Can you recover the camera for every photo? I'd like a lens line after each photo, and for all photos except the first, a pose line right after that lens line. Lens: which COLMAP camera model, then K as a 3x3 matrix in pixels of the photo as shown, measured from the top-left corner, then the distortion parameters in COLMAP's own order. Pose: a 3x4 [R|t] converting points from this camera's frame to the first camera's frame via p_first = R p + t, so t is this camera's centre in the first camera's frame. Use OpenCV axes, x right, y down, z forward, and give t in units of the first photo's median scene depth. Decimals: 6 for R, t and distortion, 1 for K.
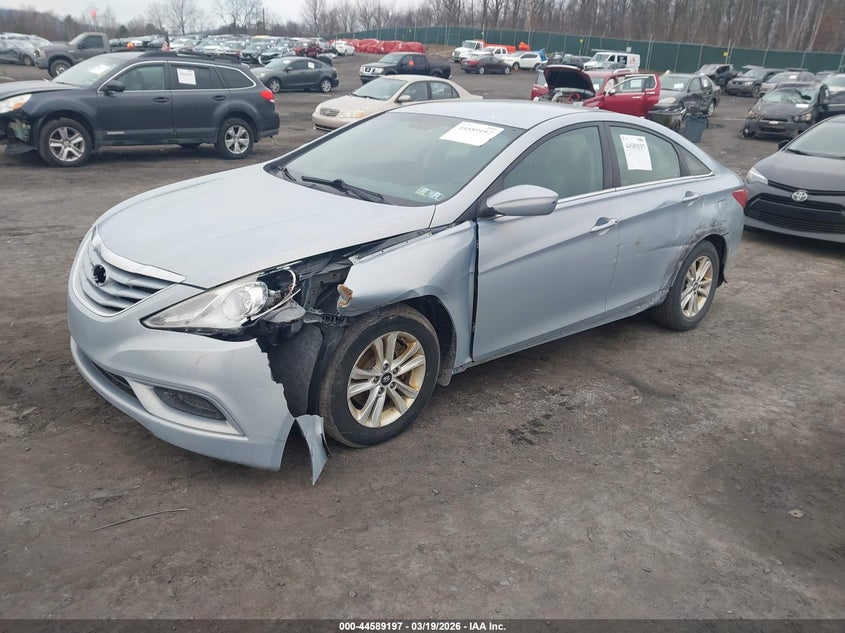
lens RADIAL K [[666.0, 0, 422.5], [0, 666.0, 316.5], [0, 0, 1]] dist [0.012011, -0.004497]
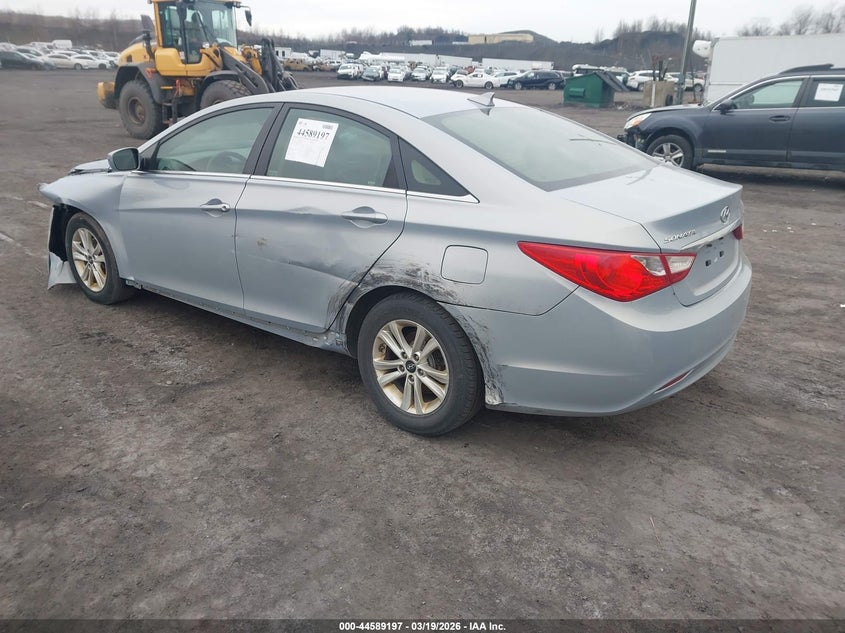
lens RADIAL K [[666.0, 0, 422.5], [0, 666.0, 316.5], [0, 0, 1]] dist [0.012011, -0.004497]
pose [[0.165619, 0.269276, -0.948715, 0.930050], [-0.322974, 0.923759, 0.205810, -0.207861], [0.931804, 0.272325, 0.239961, 0.791362]]
